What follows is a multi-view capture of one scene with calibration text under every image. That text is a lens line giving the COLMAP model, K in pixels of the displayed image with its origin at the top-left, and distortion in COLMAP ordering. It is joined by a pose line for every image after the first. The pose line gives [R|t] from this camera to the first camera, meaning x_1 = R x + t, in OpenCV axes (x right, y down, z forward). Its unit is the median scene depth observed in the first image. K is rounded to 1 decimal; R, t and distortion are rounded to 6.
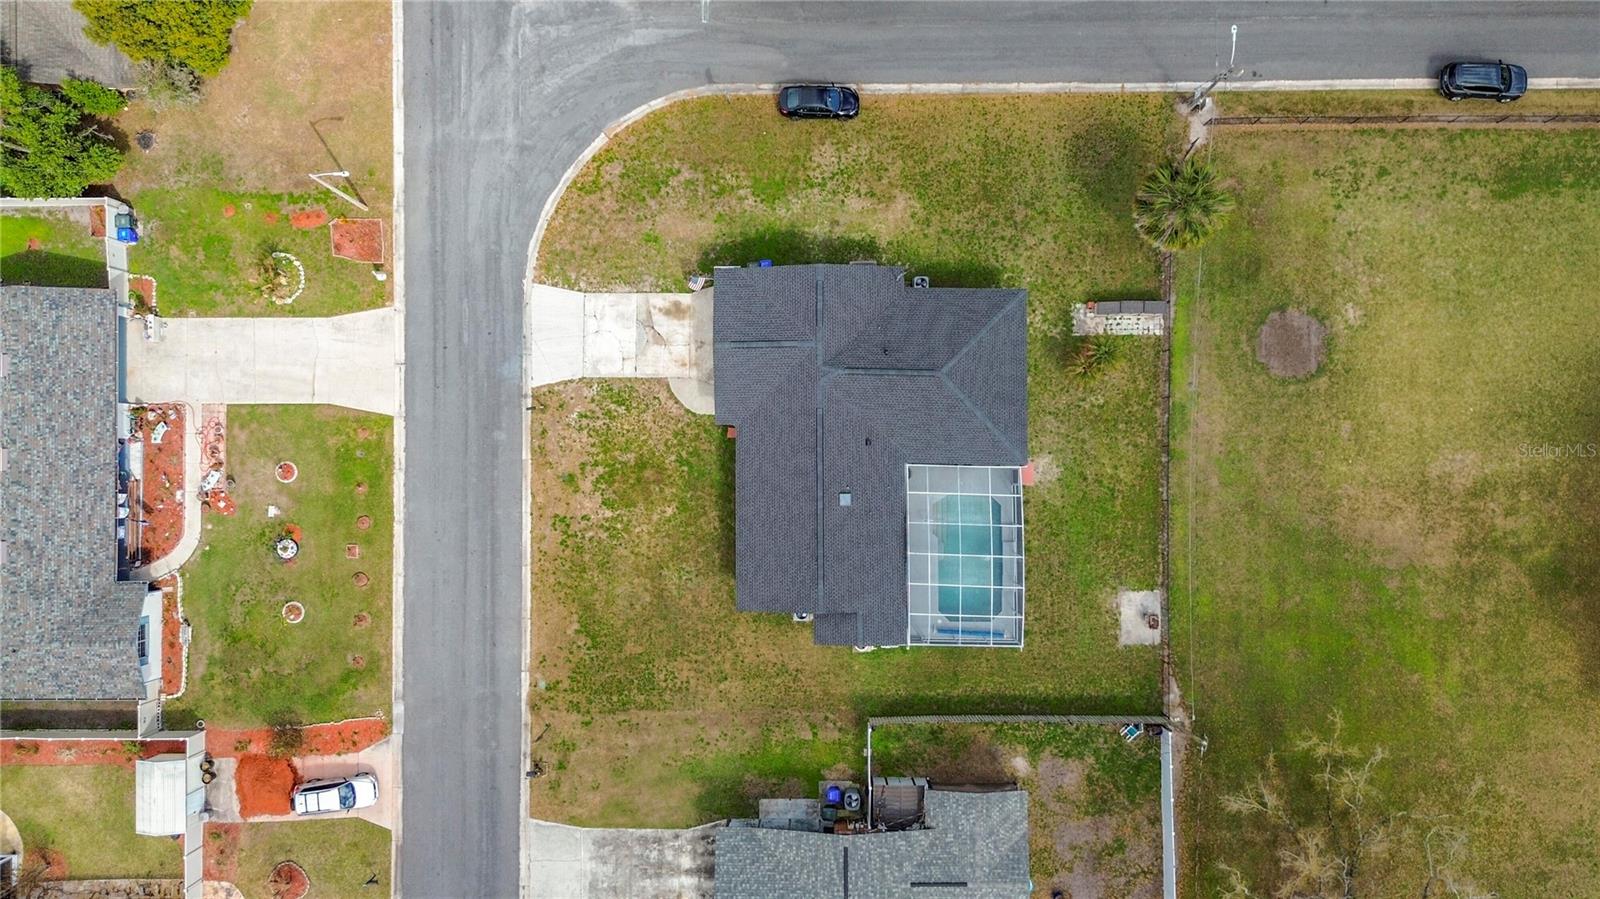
lens RADIAL K [[1130.2, 0, 799.8], [0, 1130.2, 467.5], [0, 0, 1]] dist [0.101126, -0.130426]
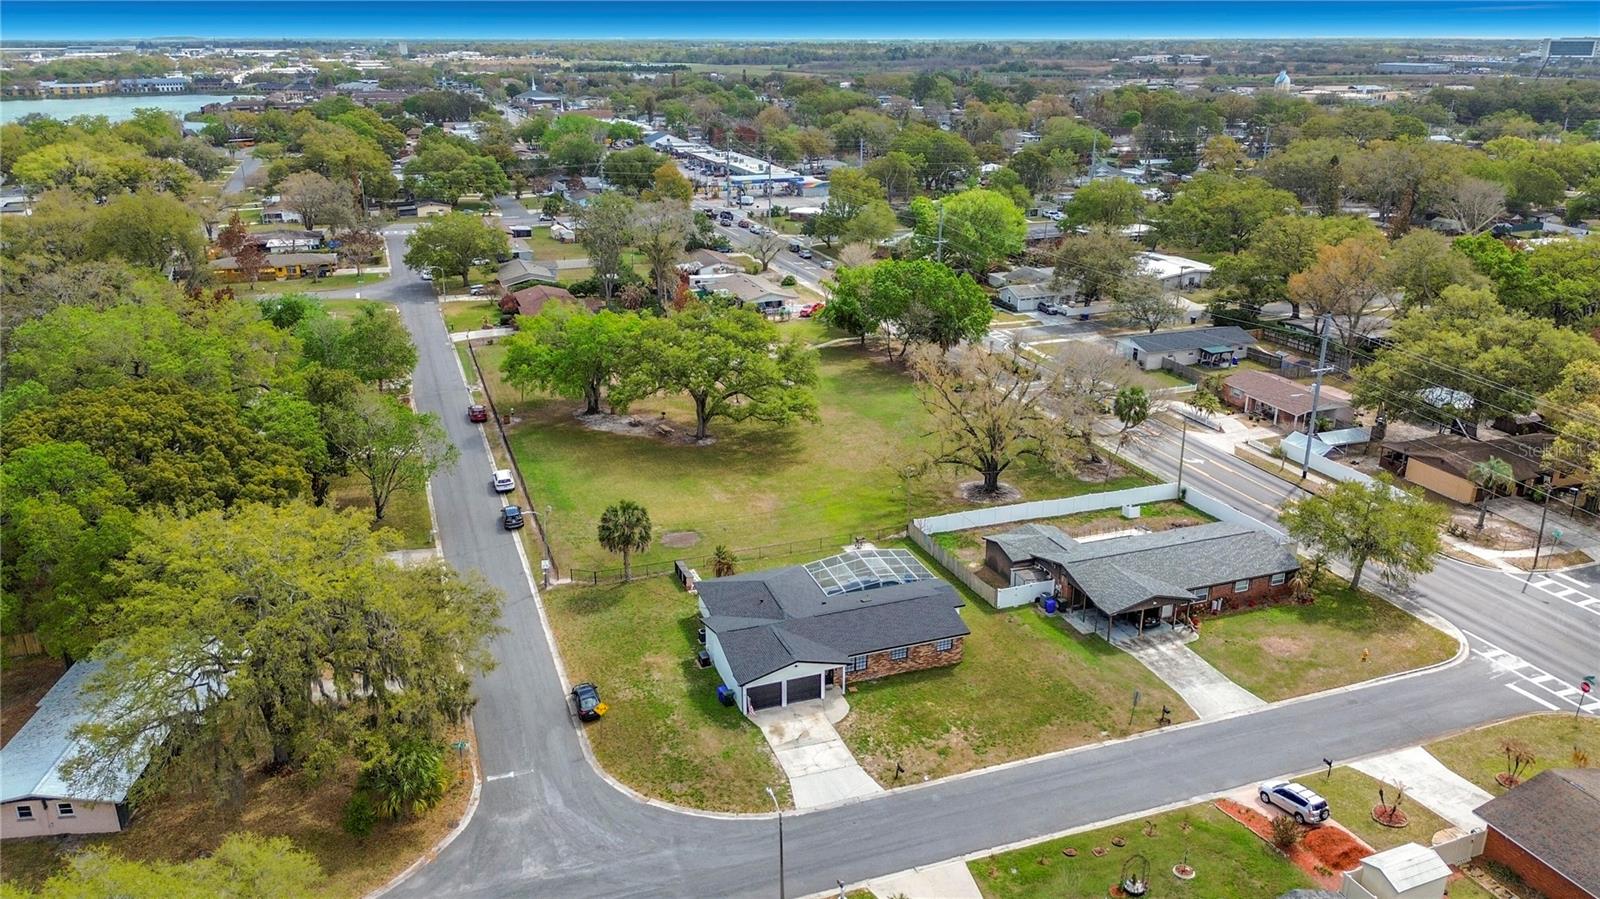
lens RADIAL K [[1150.4, 0, 800.0], [0, 1150.4, 449.5], [0, 0, 1]] dist [0.045837, -0.065419]
pose [[-0.343052, -0.297312, 0.891022, -1.124982], [0.939260, -0.098222, 0.328850, -0.491390], [-0.010254, 0.949715, 0.312949, 0.328688]]
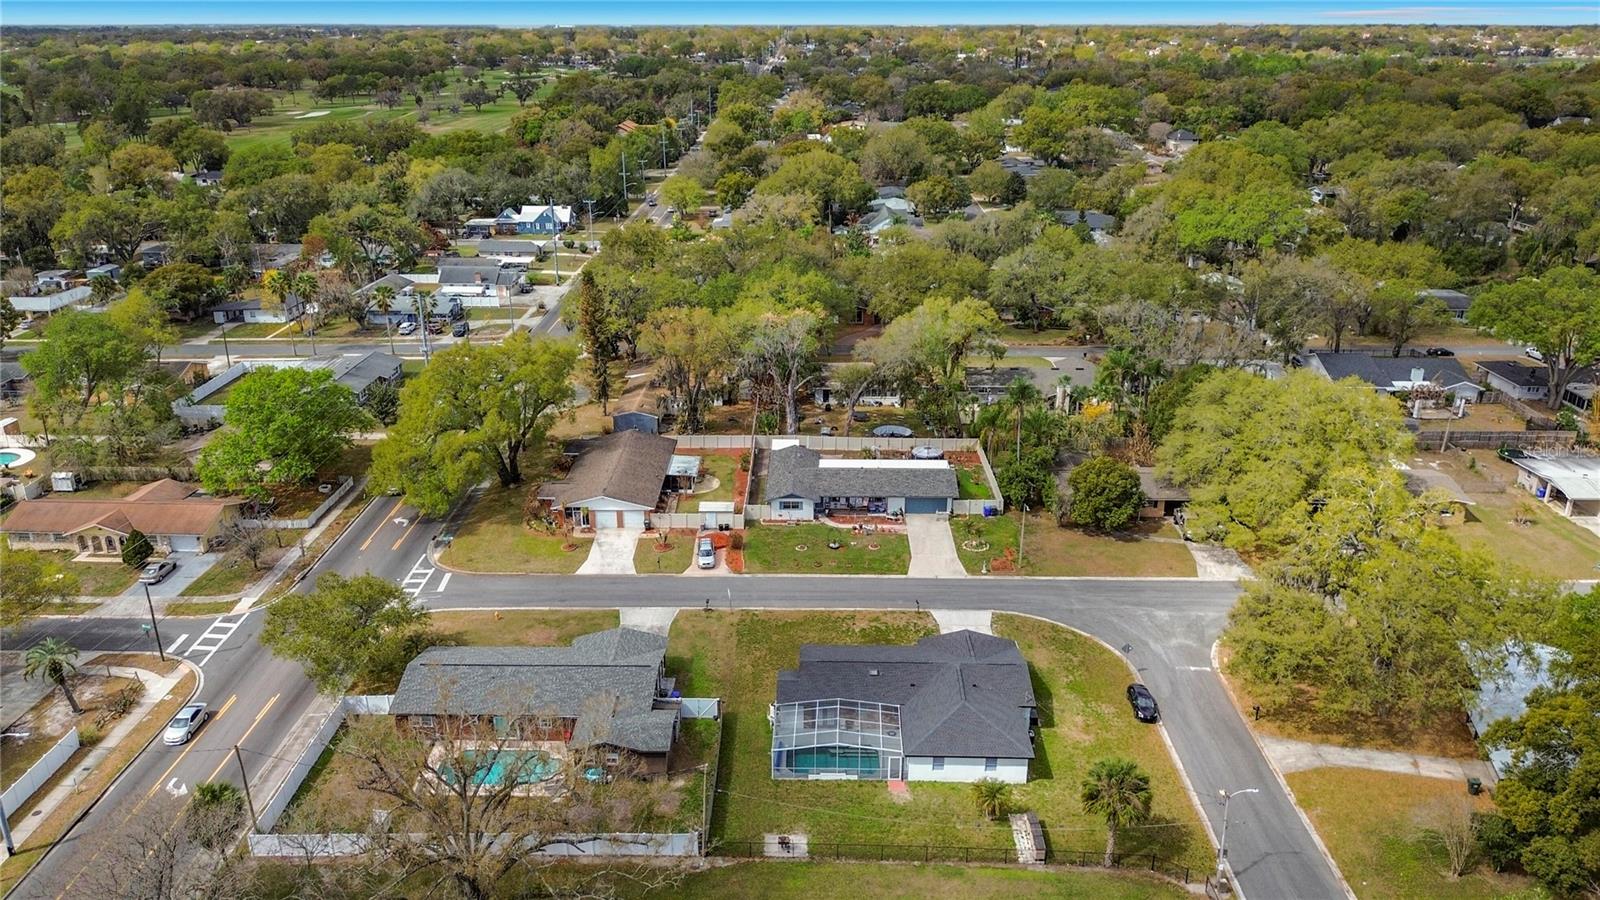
lens RADIAL K [[1164.1, 0, 796.8], [0, 1164.1, 440.6], [0, 0, 1]] dist [0.070666, -0.109771]
pose [[-0.020966, 0.354395, -0.934861, 1.318456], [-0.999607, 0.009989, 0.026205, 0.081424], [0.018625, 0.935042, 0.354046, 0.139347]]
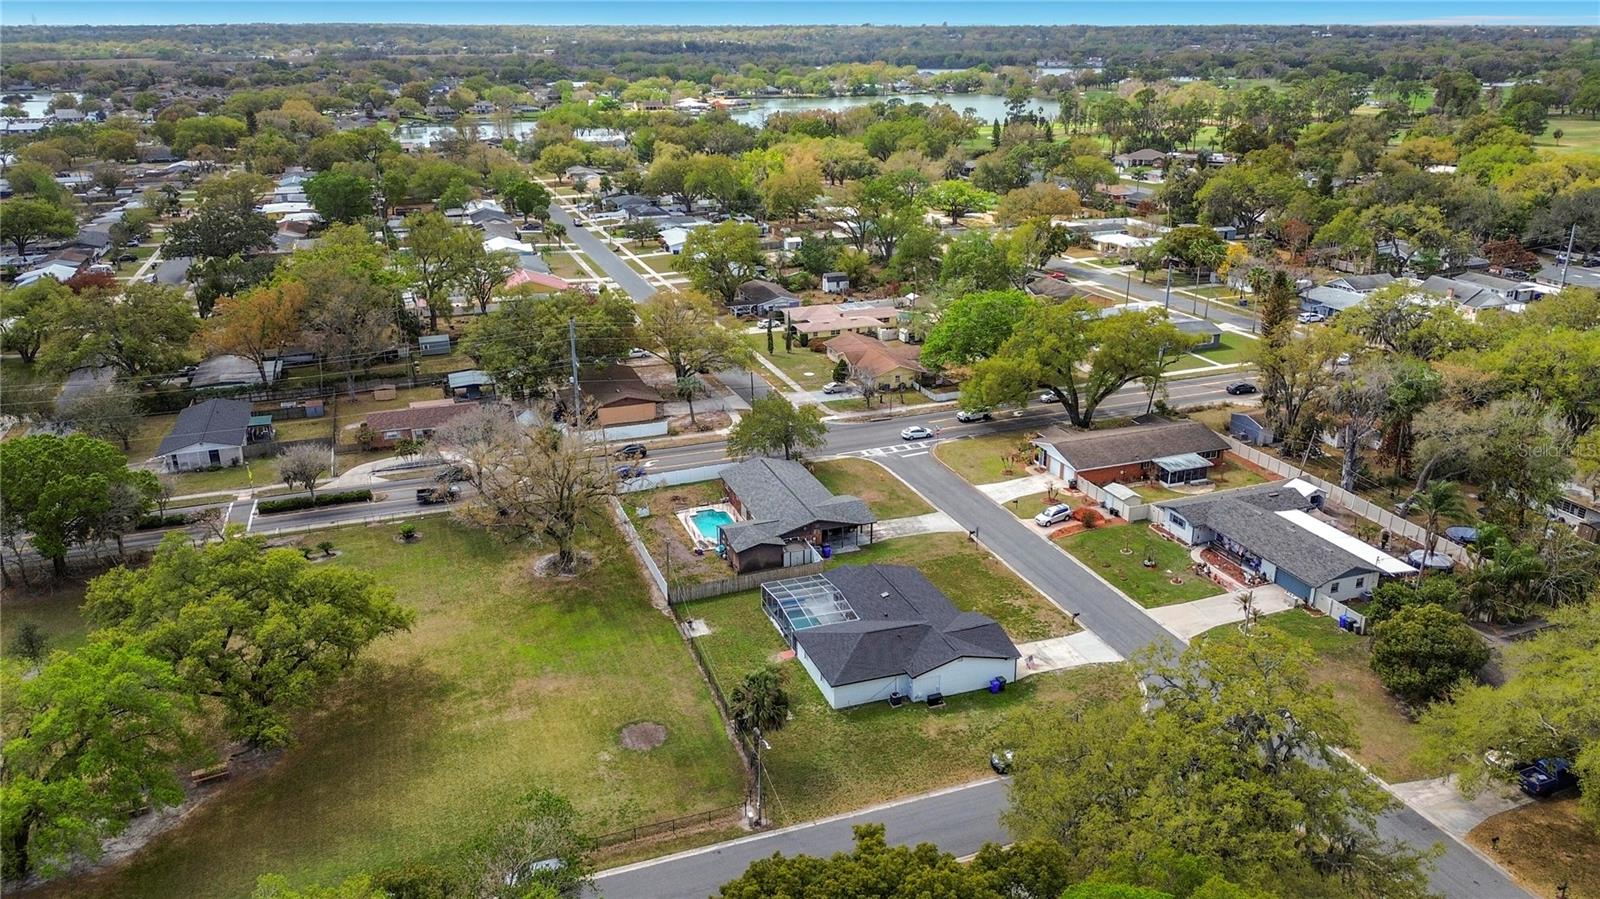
lens RADIAL K [[1152.6, 0, 800.0], [0, 1152.6, 449.5], [0, 0, 1]] dist [0.080486, -0.142852]
pose [[-0.939579, 0.137963, -0.313301, 0.645091], [-0.341261, -0.305131, 0.889065, -1.346779], [0.027061, 0.942264, 0.333776, 0.183298]]
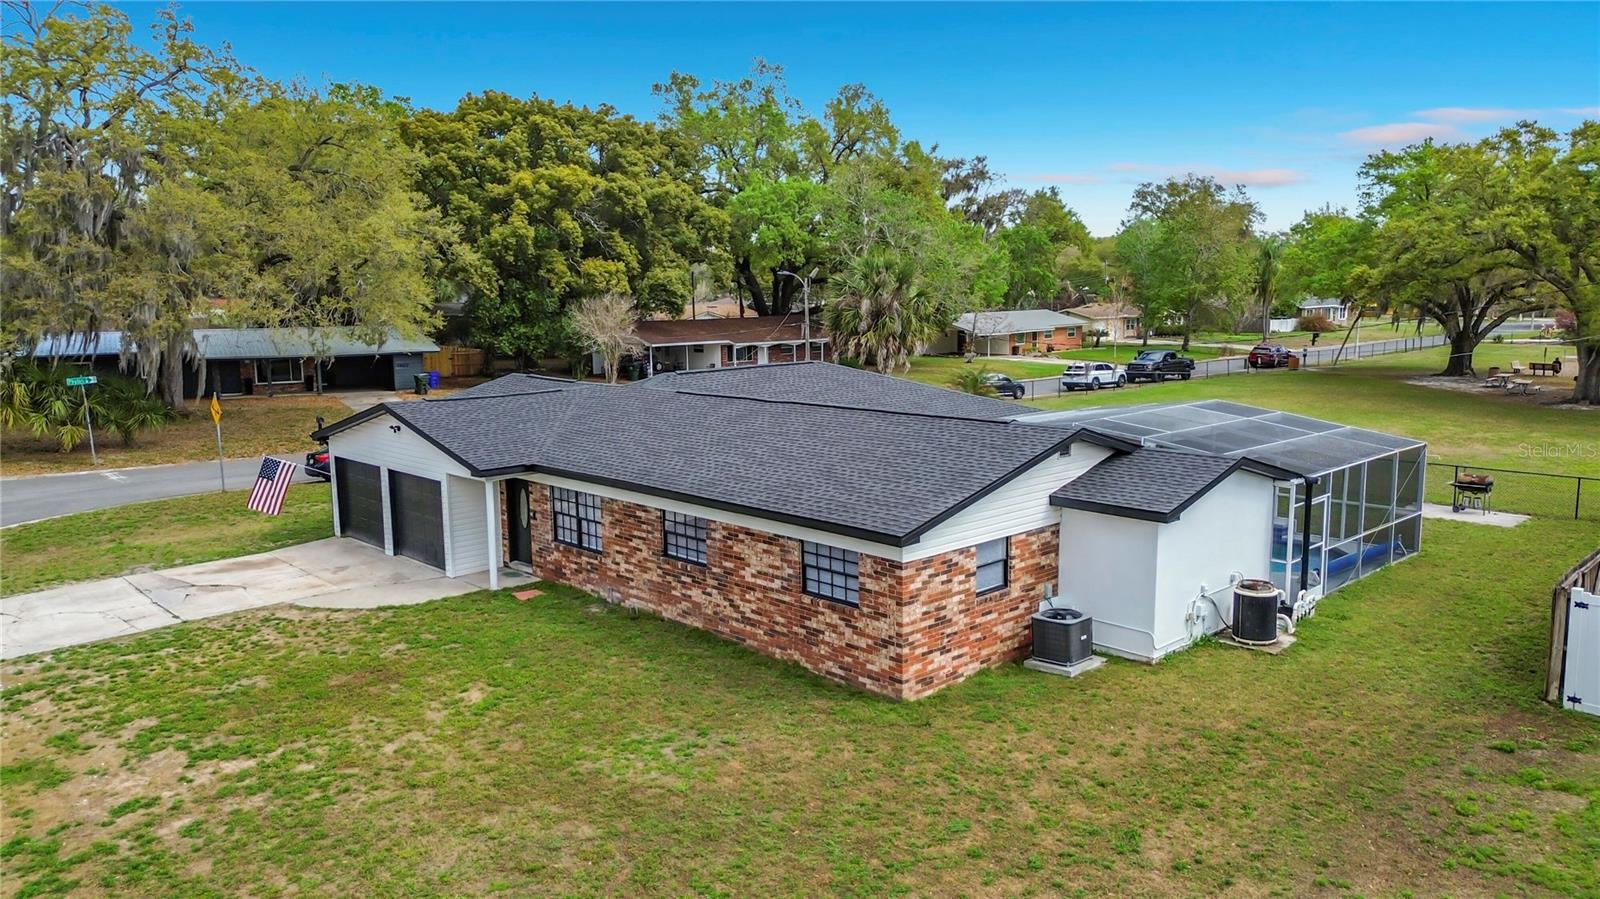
lens RADIAL K [[1135.8, 0, 792.7], [0, 1135.8, 451.5], [0, 0, 1]] dist [0.085969, -0.093611]
pose [[0.725422, -0.090028, 0.682391, -0.242429], [0.688149, 0.115901, -0.716253, 0.282517], [-0.014607, 0.989172, 0.146030, 0.897659]]
